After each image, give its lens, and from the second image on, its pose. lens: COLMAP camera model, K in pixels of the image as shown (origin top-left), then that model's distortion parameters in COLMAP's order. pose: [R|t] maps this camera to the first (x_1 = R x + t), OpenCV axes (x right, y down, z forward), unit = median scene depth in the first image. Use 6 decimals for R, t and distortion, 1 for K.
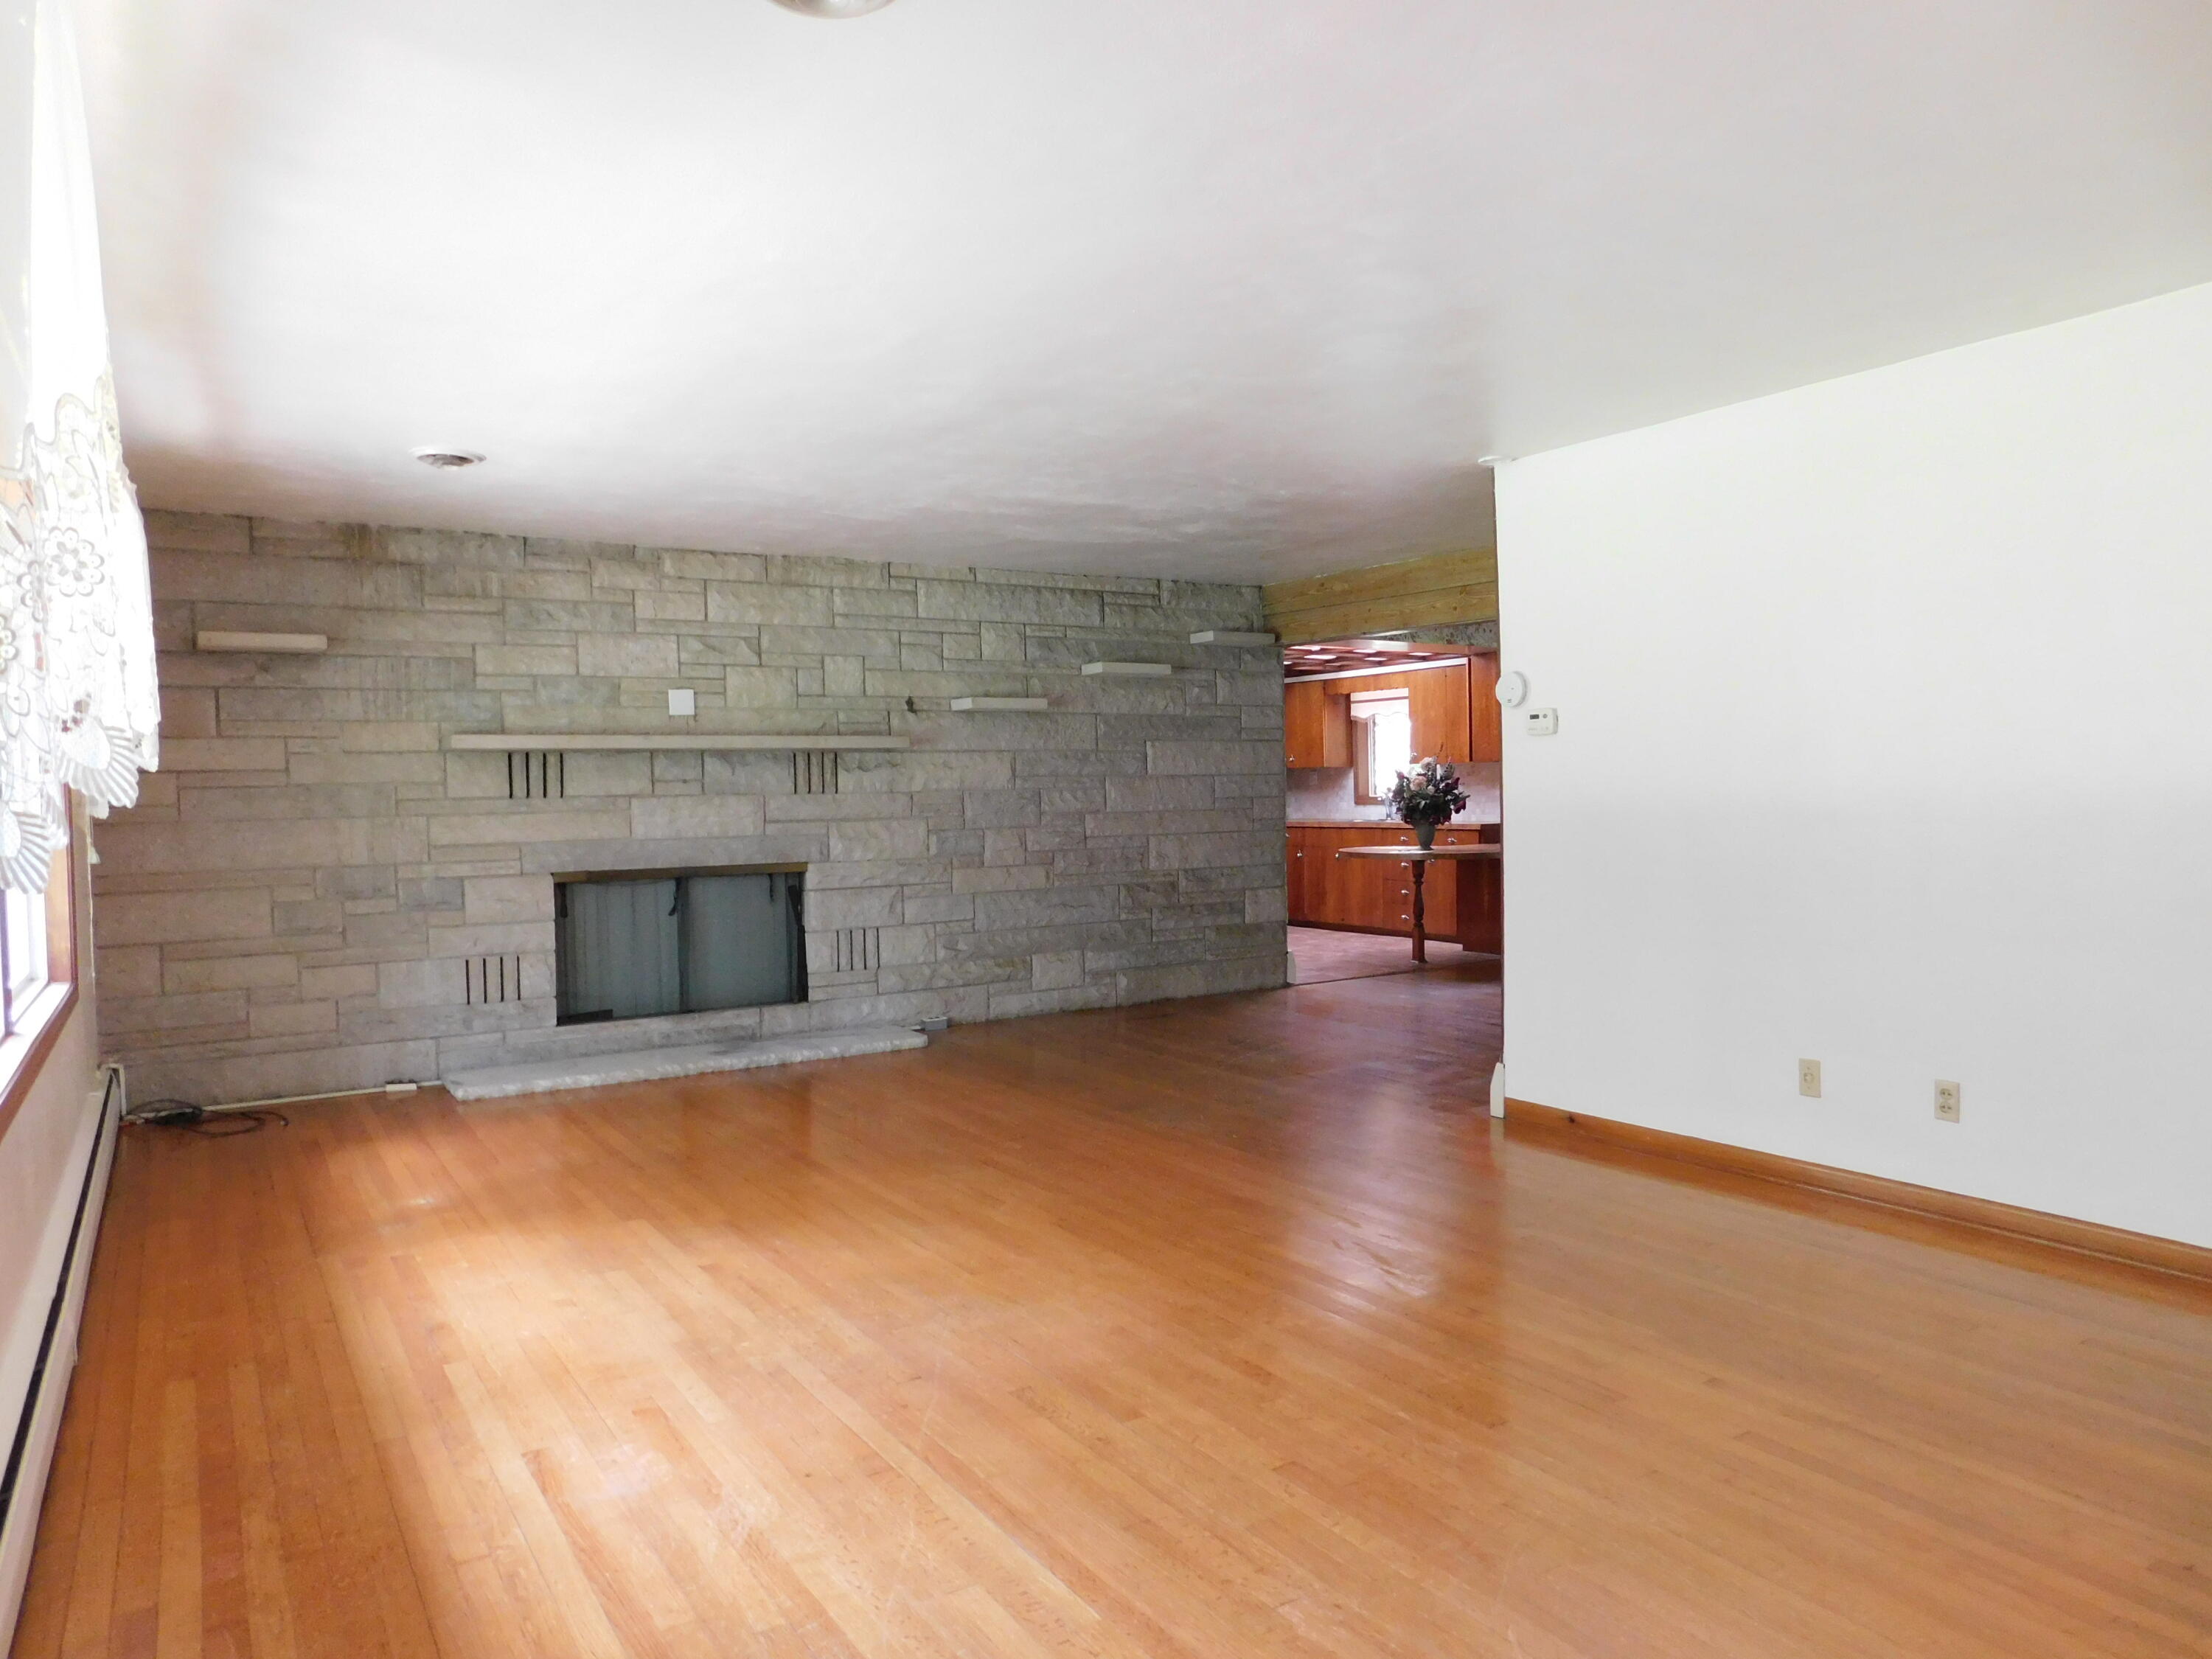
lens RADIAL K [[1473.5, 0, 1098.2], [0, 1473.5, 827.8], [0, 0, 1]] dist [-0.061049, 0.051017]
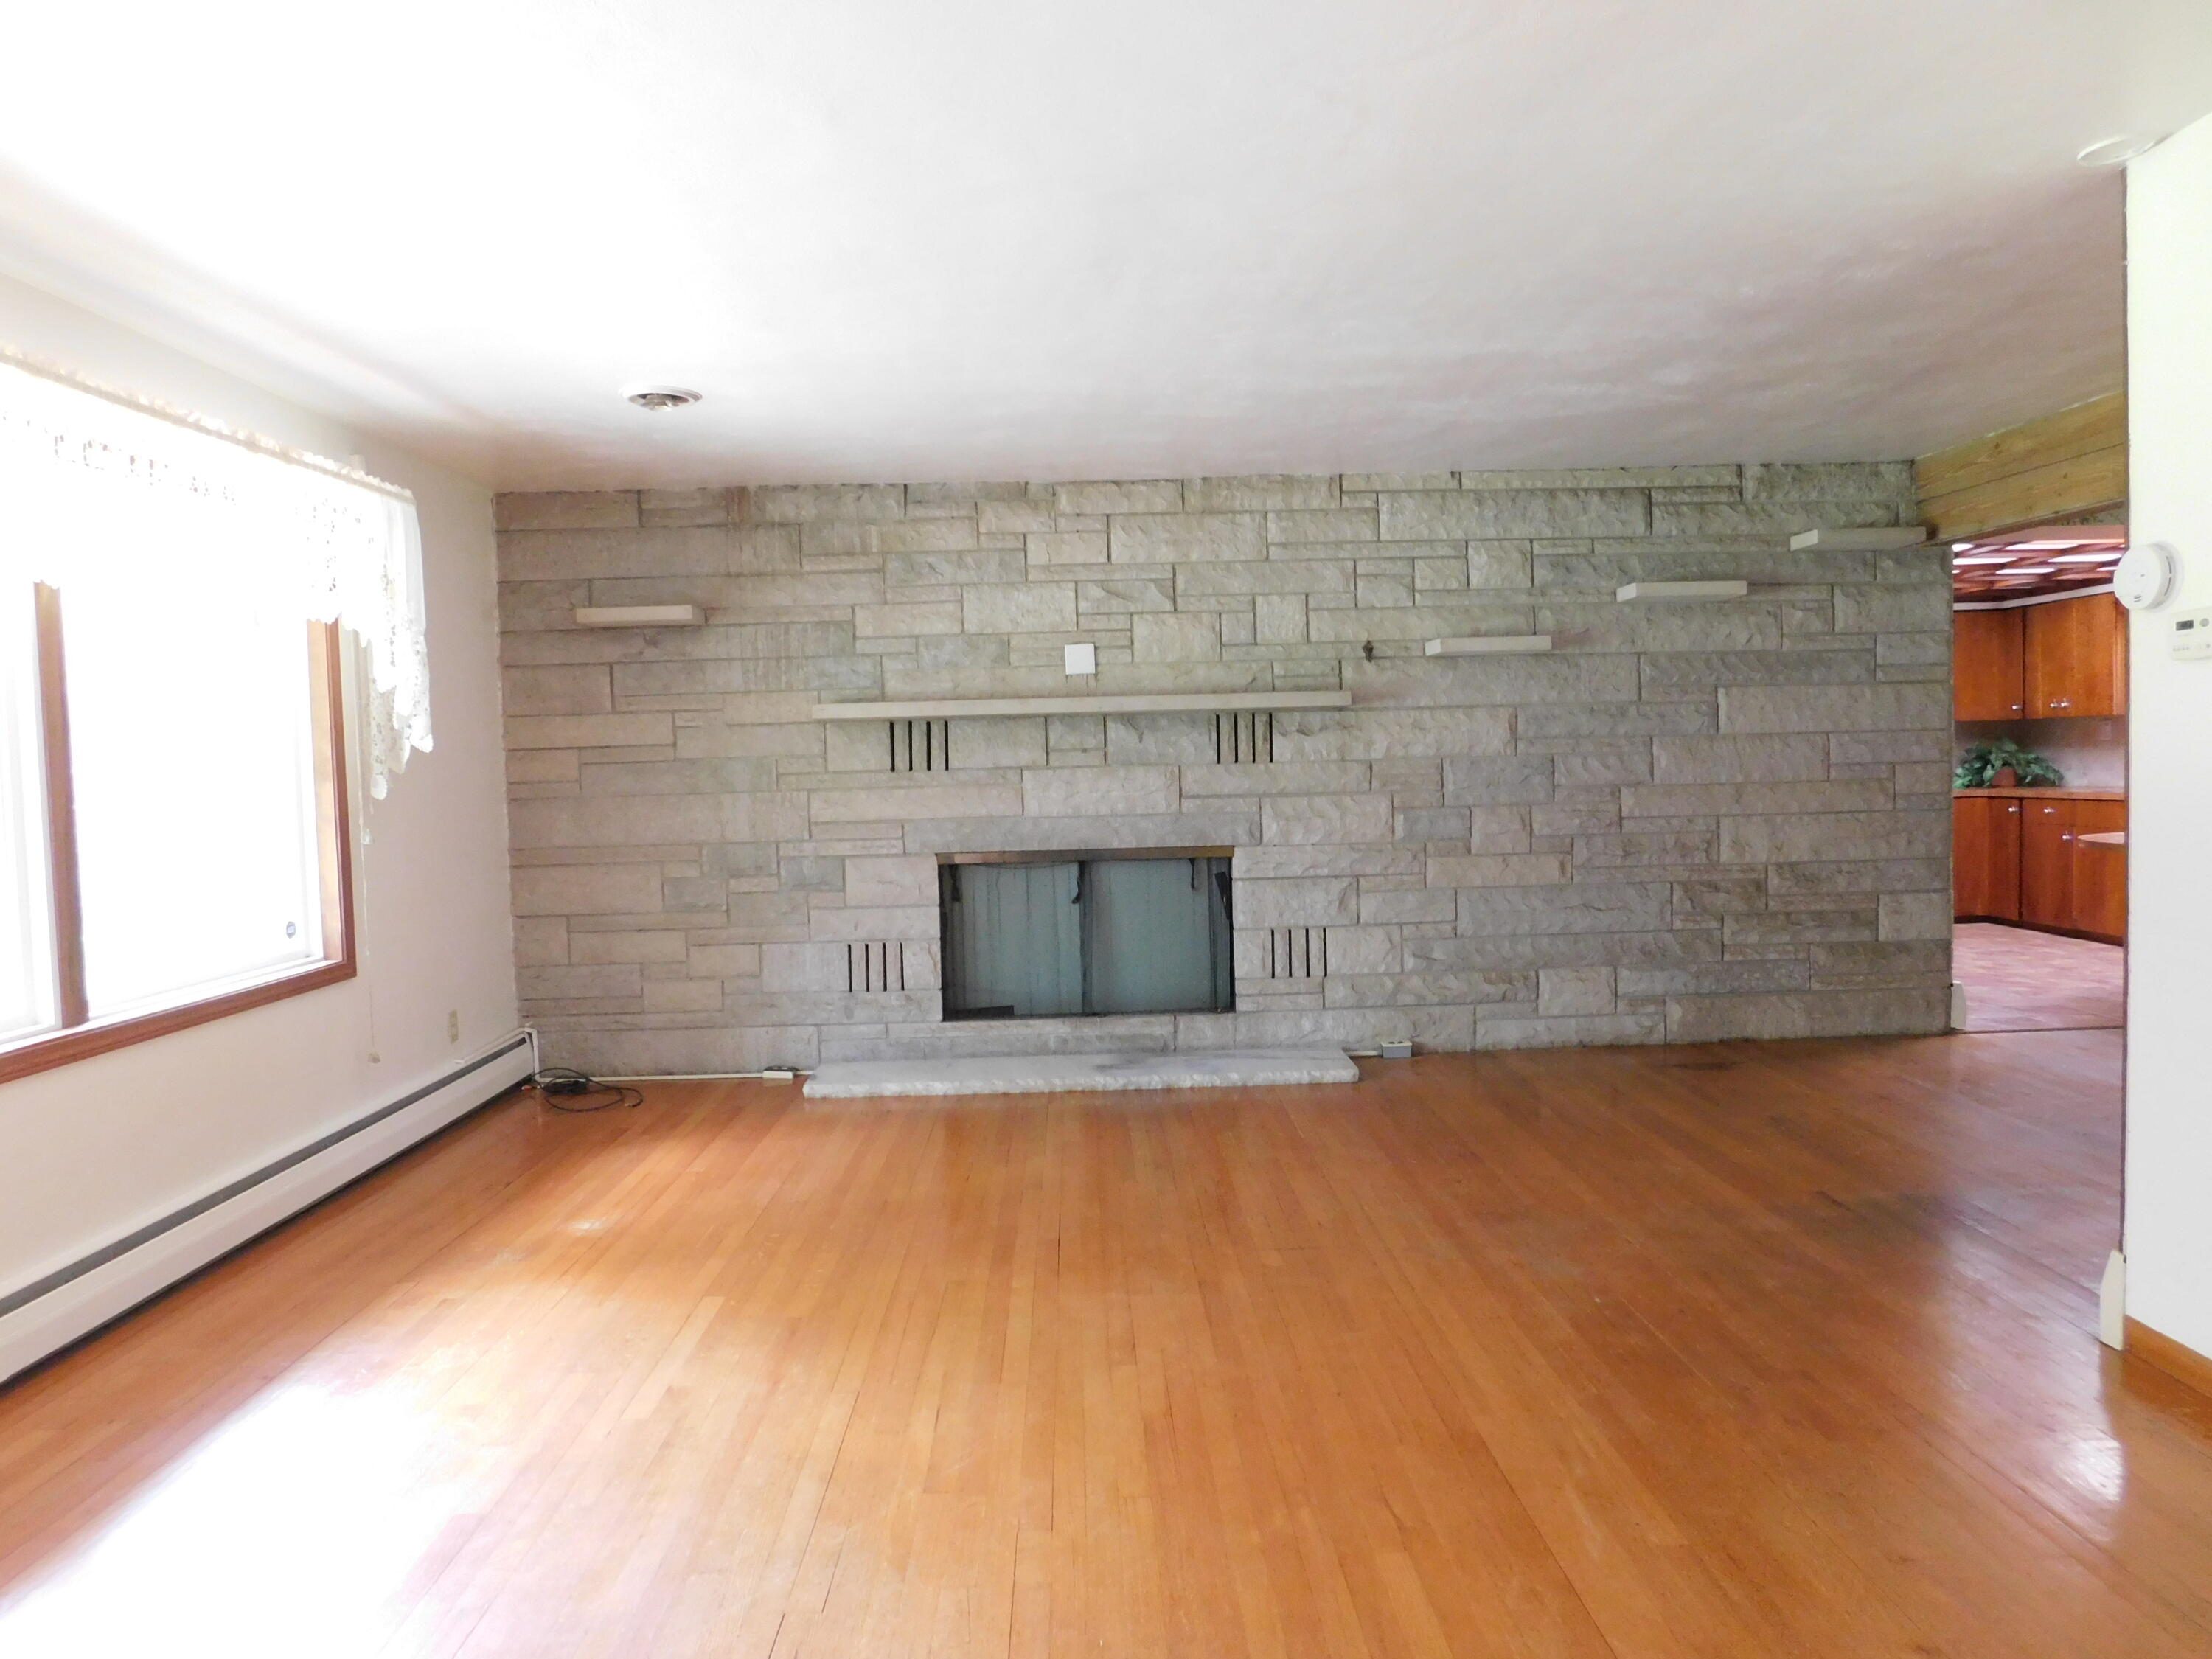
lens RADIAL K [[1473.5, 0, 1098.2], [0, 1473.5, 827.8], [0, 0, 1]] dist [-0.061049, 0.051017]
pose [[0.853093, 0.018620, -0.521426, 0.175212], [-0.002663, 0.999505, 0.031335, -0.012884], [0.521751, -0.025343, 0.852721, 0.253780]]
